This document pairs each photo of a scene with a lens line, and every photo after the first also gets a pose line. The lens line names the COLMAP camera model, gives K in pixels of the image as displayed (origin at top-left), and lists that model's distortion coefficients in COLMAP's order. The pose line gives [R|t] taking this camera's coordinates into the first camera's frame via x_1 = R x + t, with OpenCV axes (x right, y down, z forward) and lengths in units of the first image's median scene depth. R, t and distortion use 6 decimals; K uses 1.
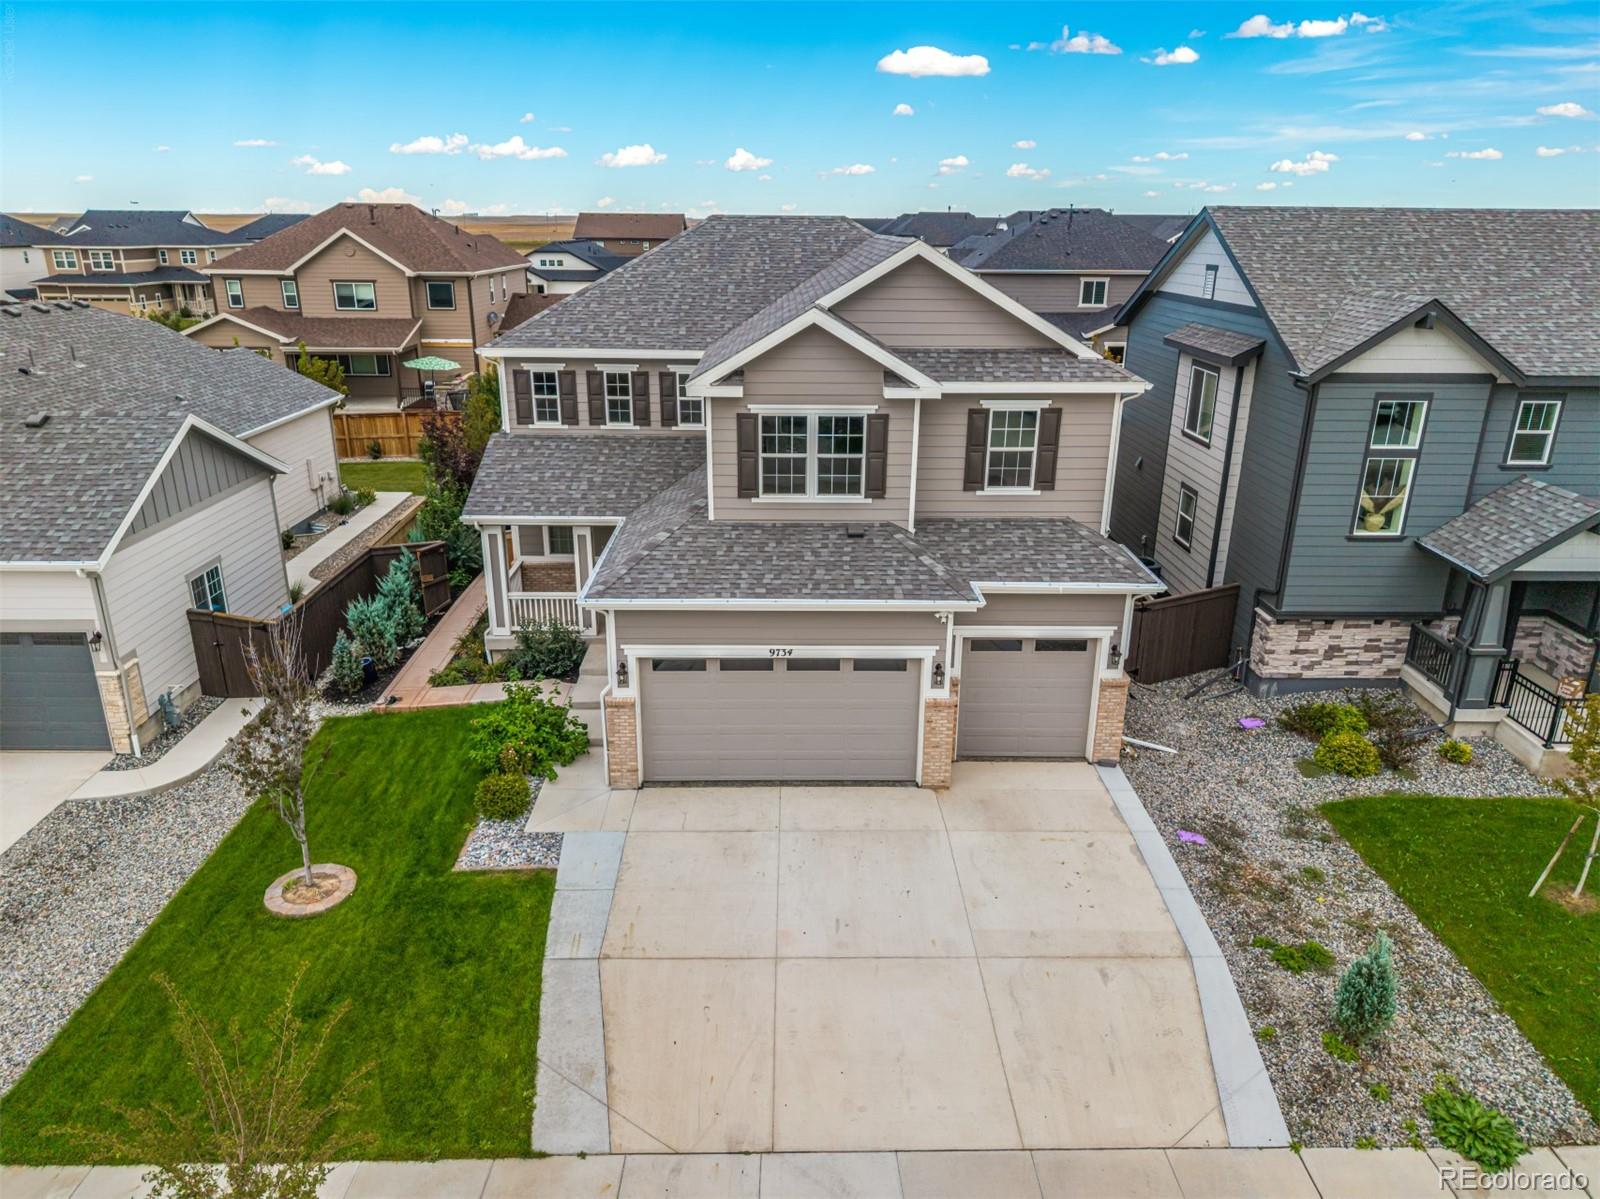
lens RADIAL K [[1070.4, 0, 800.0], [0, 1070.4, 599.5], [0, 0, 1]] dist [0.008149, -0.009824]
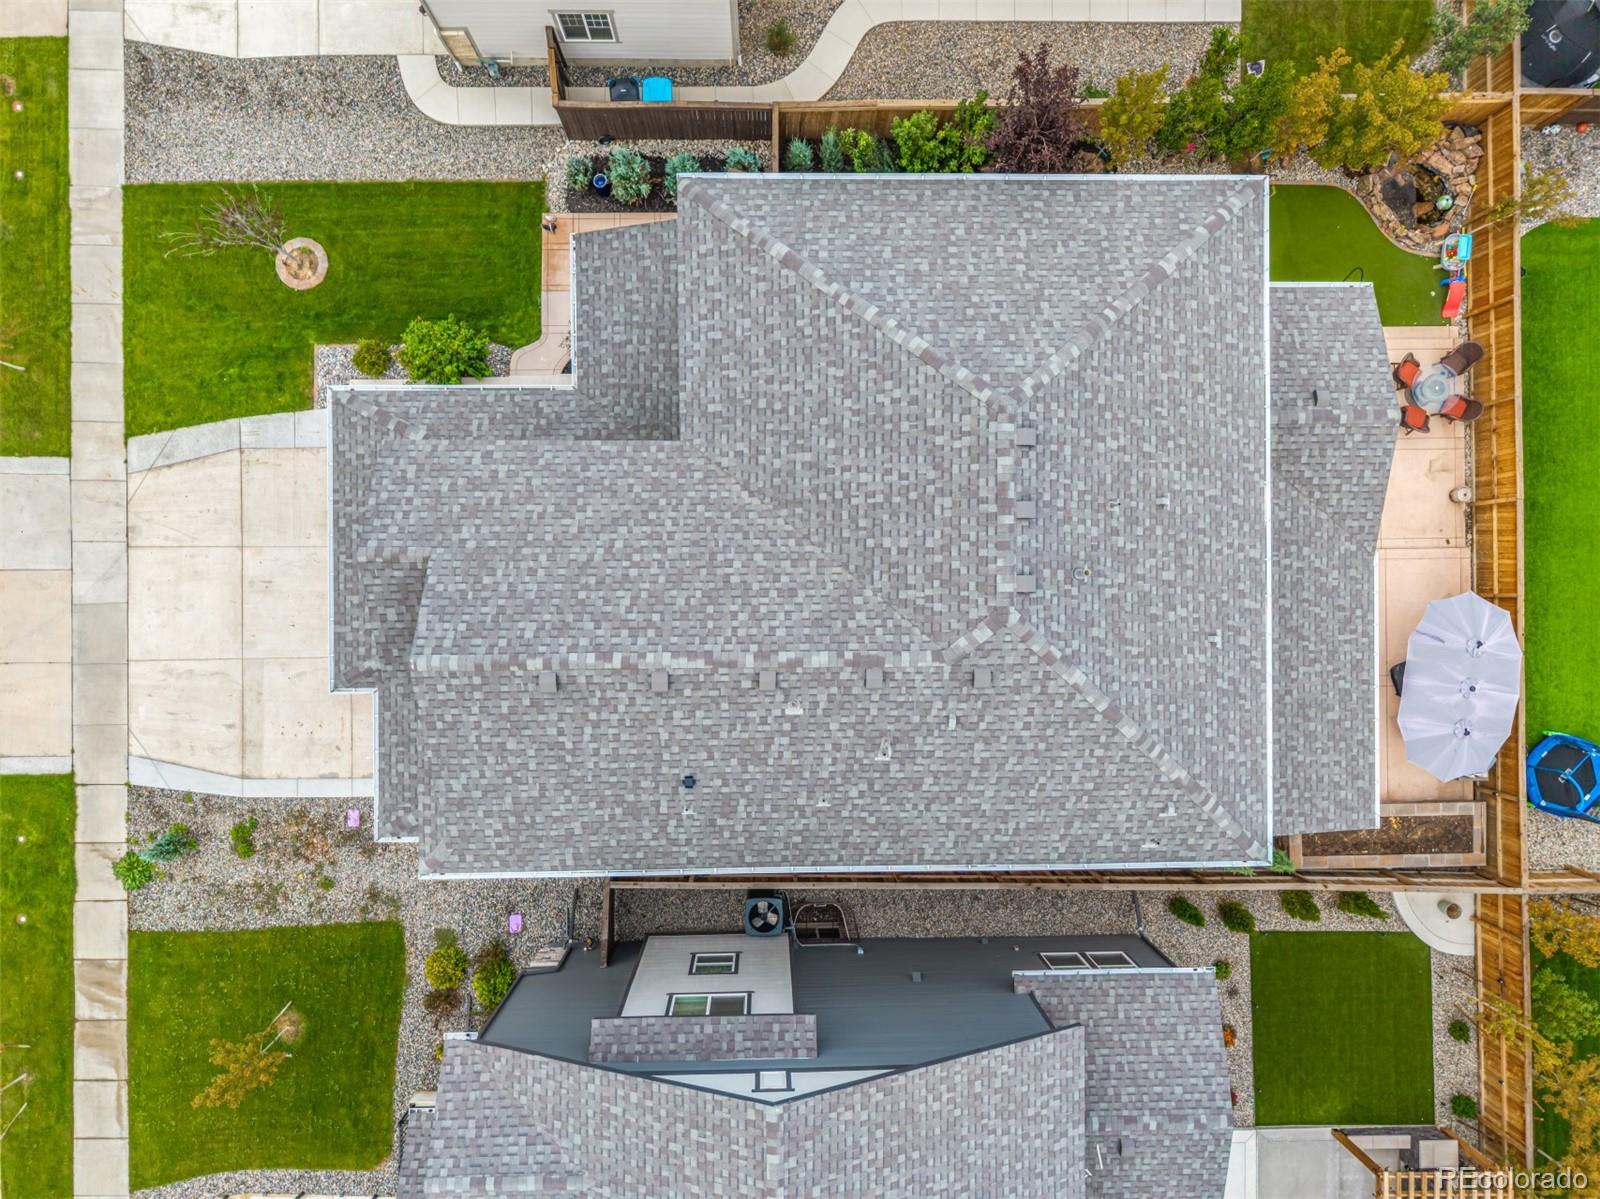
lens RADIAL K [[1070.4, 0, 800.0], [0, 1070.4, 599.5], [0, 0, 1]] dist [0.008149, -0.009824]
pose [[-0.008026, 0.999949, -0.006166, 0.057538], [-0.365501, 0.002806, 0.930807, -1.384422], [0.930776, 0.009725, 0.365460, 1.000436]]
